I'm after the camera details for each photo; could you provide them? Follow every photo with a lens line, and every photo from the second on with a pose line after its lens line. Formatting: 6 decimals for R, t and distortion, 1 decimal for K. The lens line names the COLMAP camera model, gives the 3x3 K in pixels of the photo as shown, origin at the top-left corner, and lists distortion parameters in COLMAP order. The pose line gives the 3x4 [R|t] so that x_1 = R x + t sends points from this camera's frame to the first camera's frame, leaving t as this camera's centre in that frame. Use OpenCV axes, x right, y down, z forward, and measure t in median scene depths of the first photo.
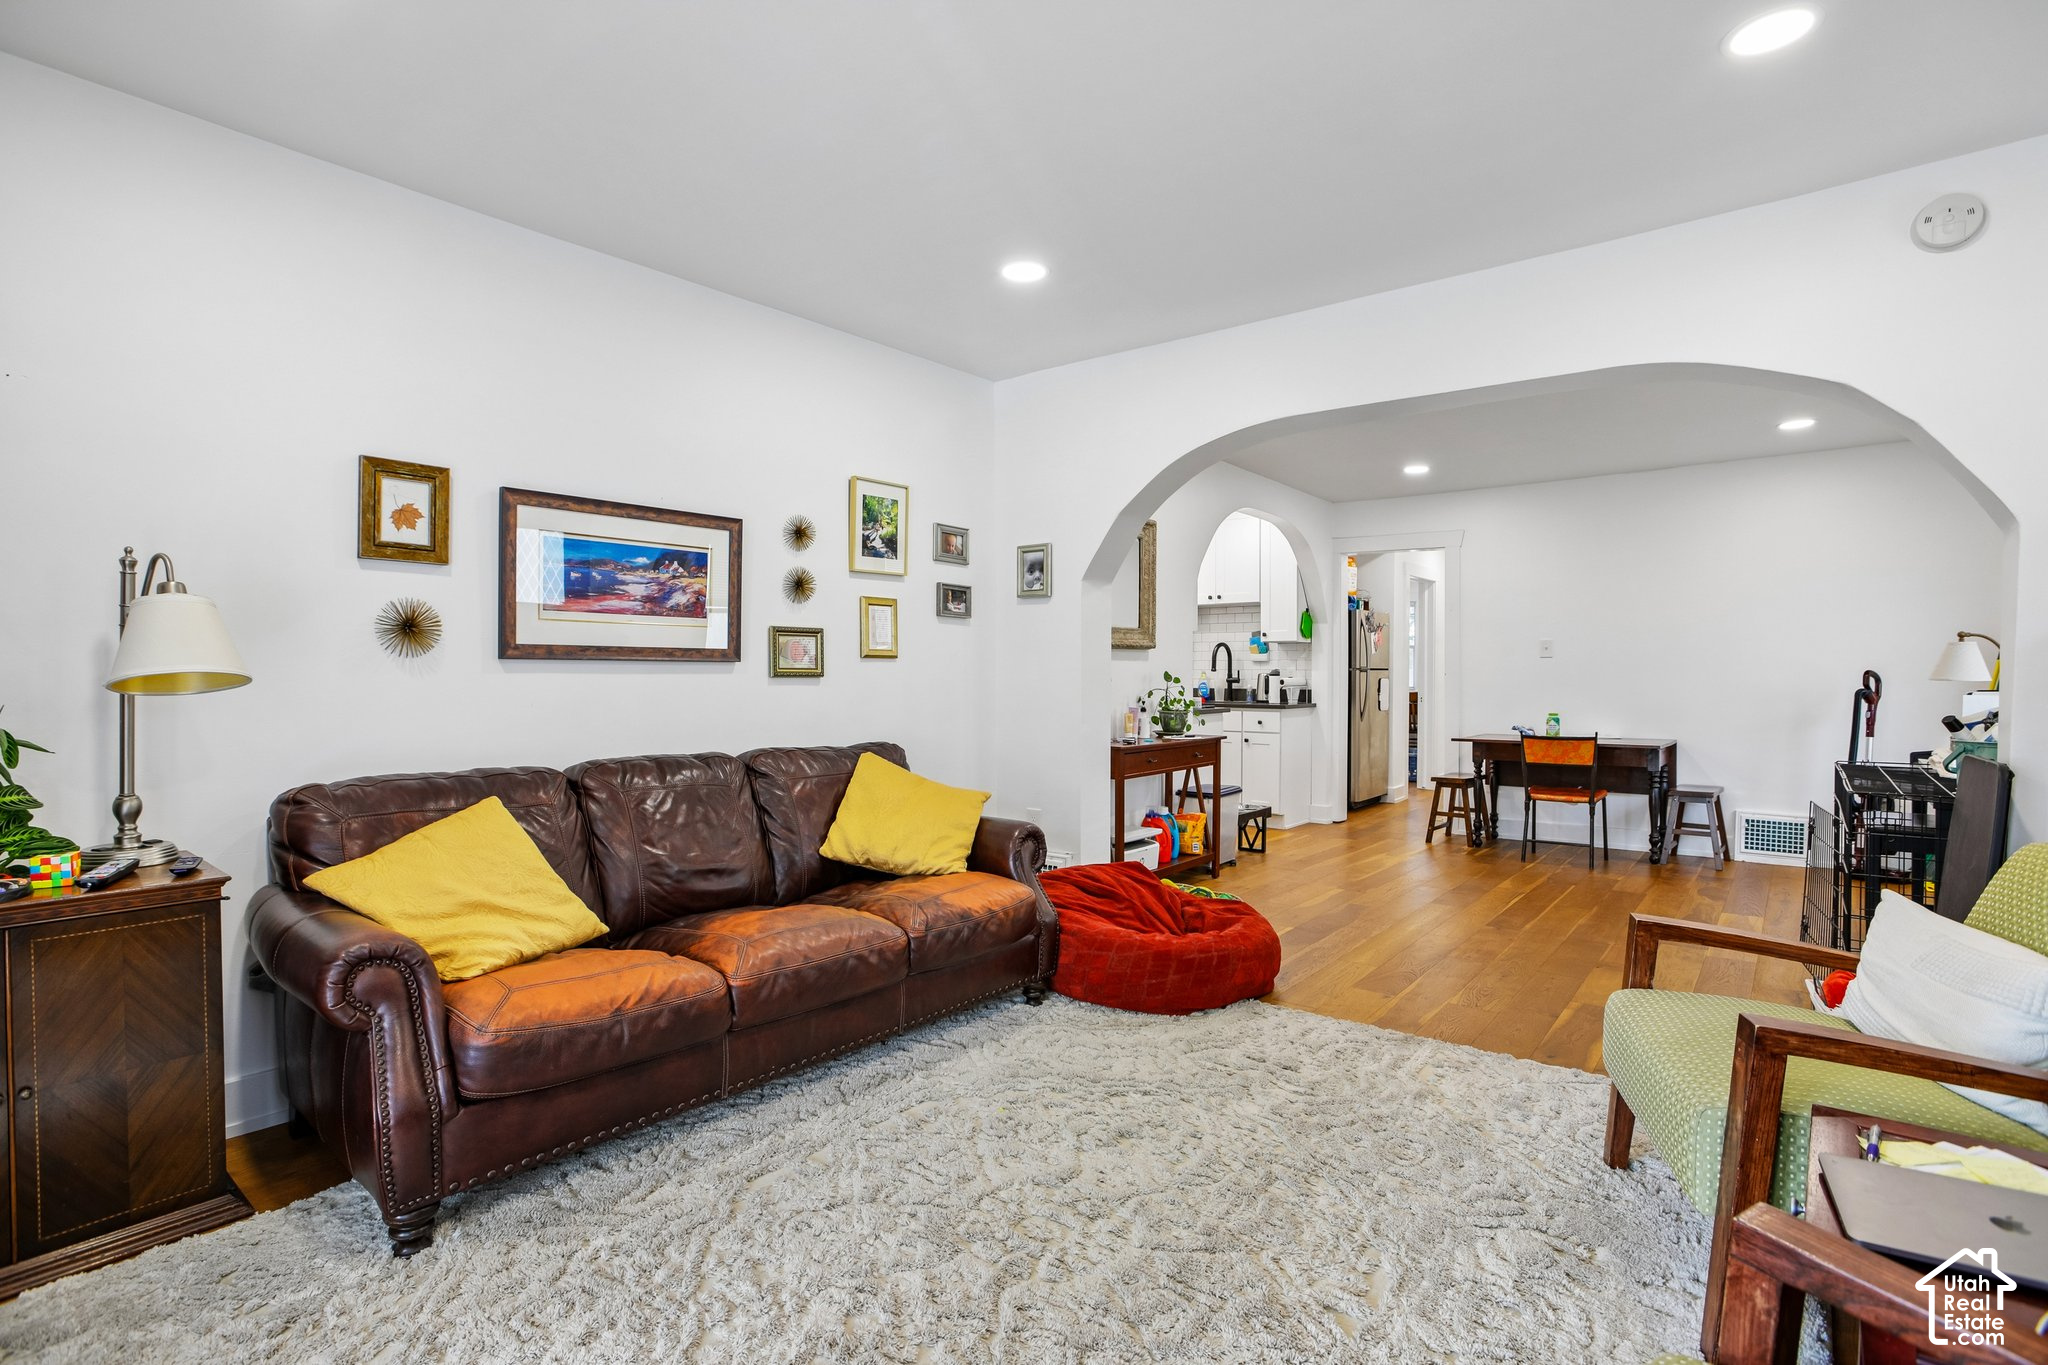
lens RADIAL K [[993.8, 0, 1032.7], [0, 993.8, 680.6], [0, 0, 1]] dist [-0.032413, 0.007762]
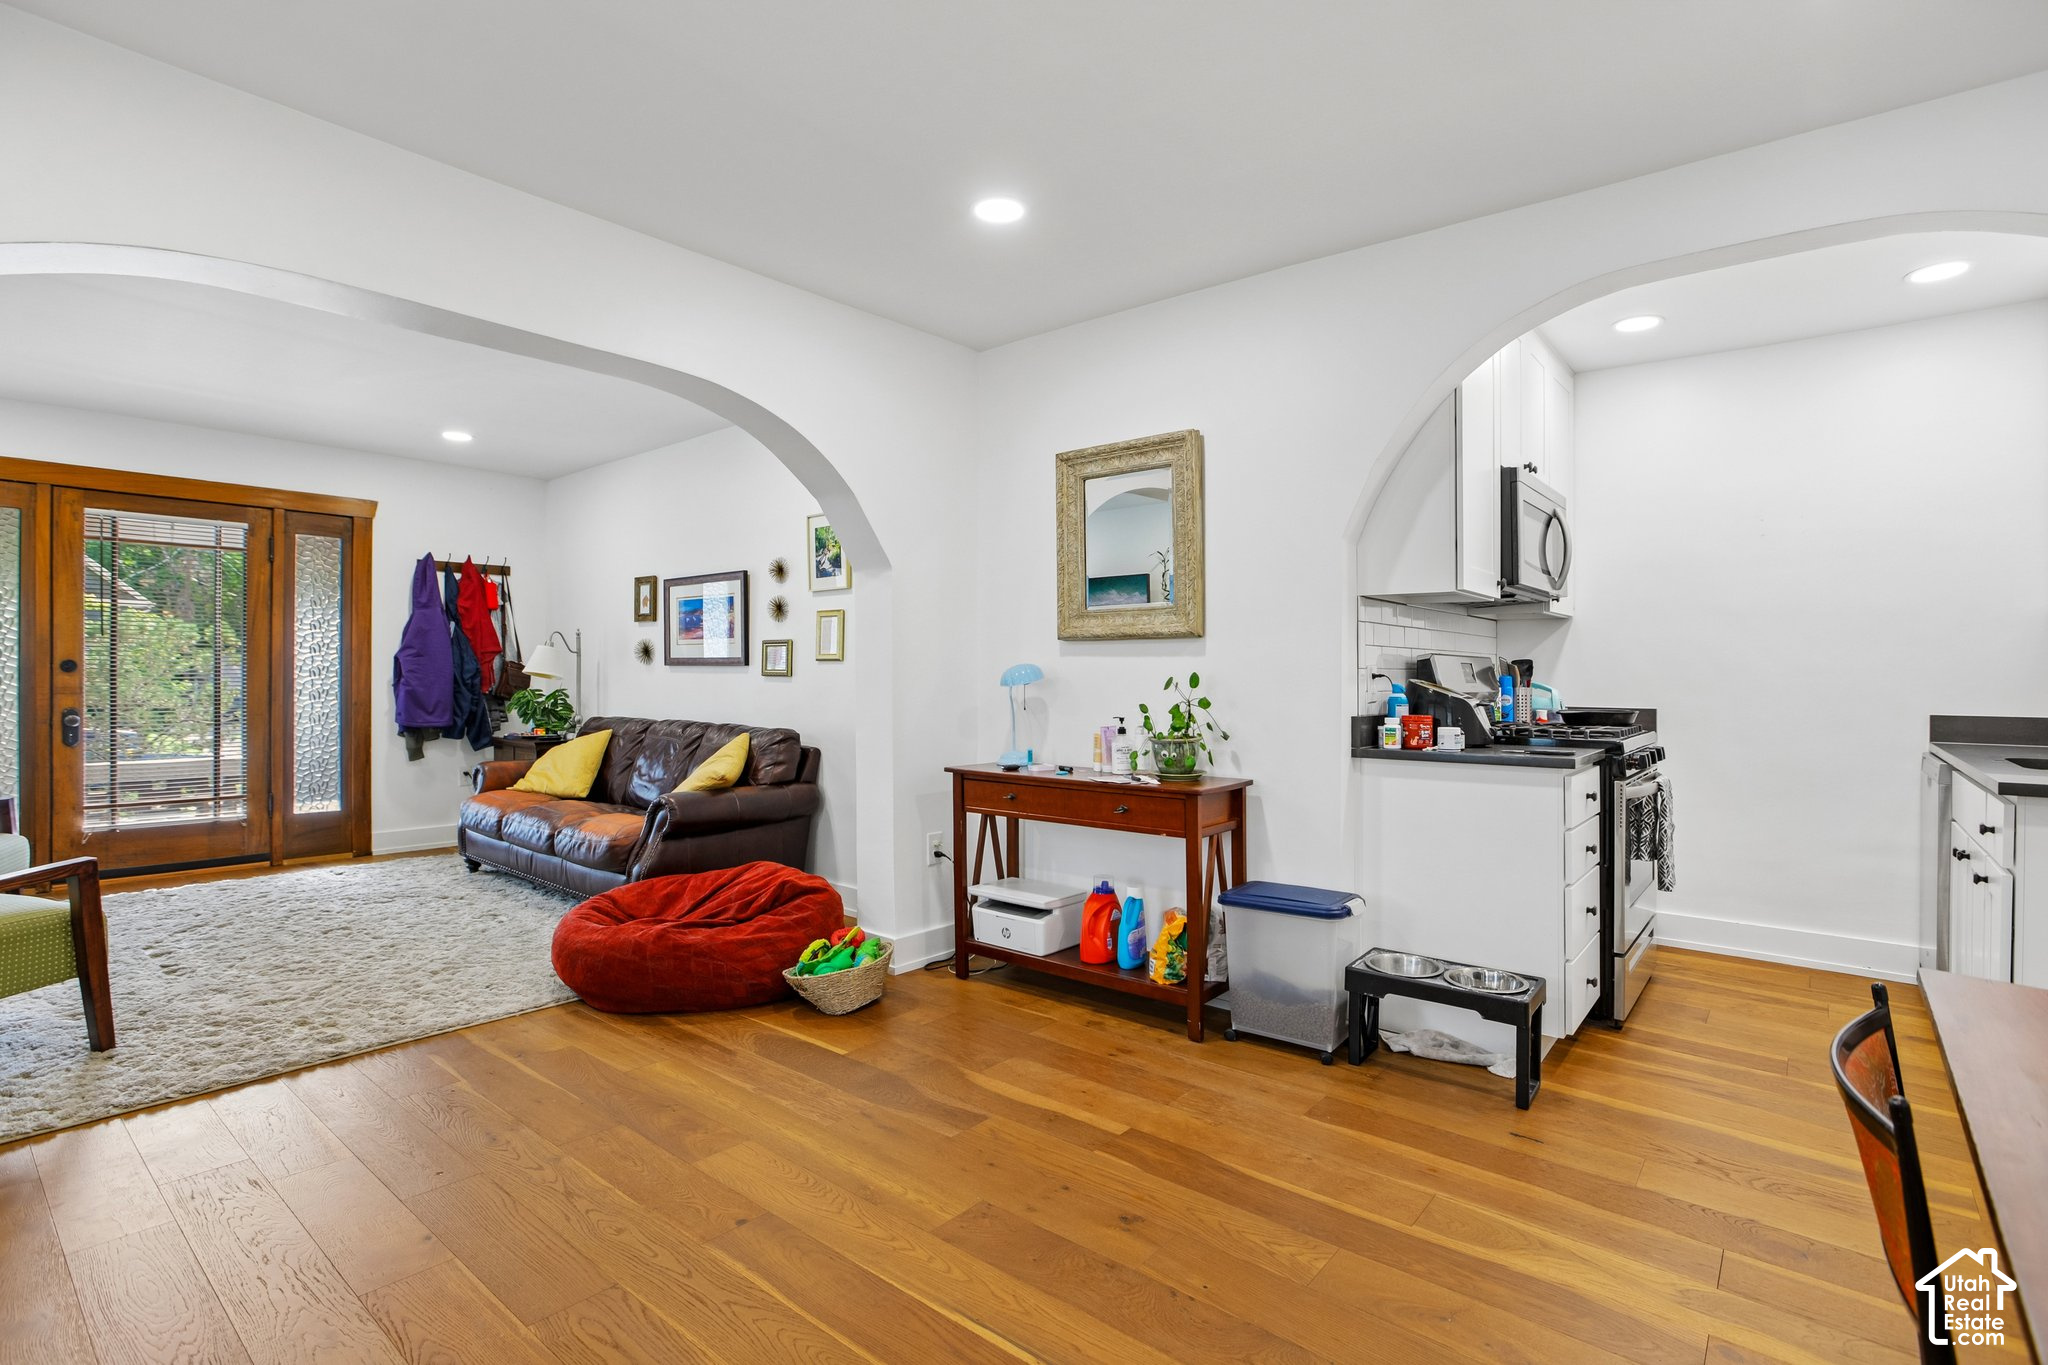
lens RADIAL K [[993.8, 0, 1014.4], [0, 993.8, 684.2], [0, 0, 1]] dist [-0.032413, 0.007762]
pose [[-0.028912, 0.007457, -0.999554, 1.016166], [-0.015496, 0.999849, 0.007907, -0.007955], [0.999462, 0.015717, -0.028792, 1.241952]]
